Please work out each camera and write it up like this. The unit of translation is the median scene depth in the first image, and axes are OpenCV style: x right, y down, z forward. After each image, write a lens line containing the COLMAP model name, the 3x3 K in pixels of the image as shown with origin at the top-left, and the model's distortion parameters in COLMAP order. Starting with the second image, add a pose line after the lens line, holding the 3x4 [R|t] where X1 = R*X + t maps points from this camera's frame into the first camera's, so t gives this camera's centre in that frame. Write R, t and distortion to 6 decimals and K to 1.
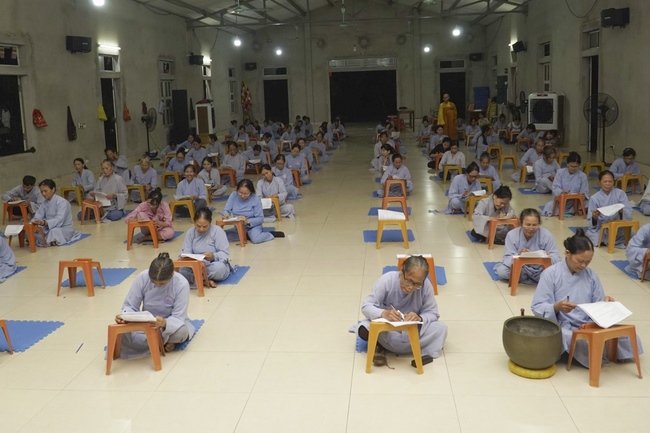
lens RADIAL K [[645.0, 0, 317.9], [0, 645.0, 176.0], [0, 0, 1]] dist [0.022178, 0.002264]
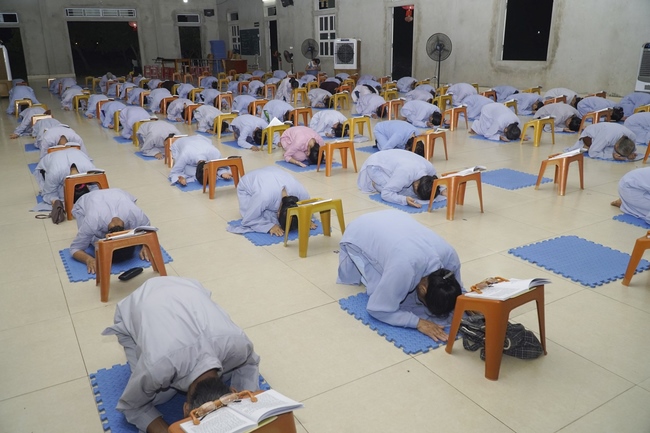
lens RADIAL K [[523.5, 0, 325.0], [0, 523.5, 216.5], [0, 0, 1]] dist [0.032753, -0.055371]
pose [[0.803383, -0.166070, 0.571837, -0.211364], [0.071169, 0.980218, 0.184683, 0.011142], [-0.591195, -0.107674, 0.799309, 0.129311]]
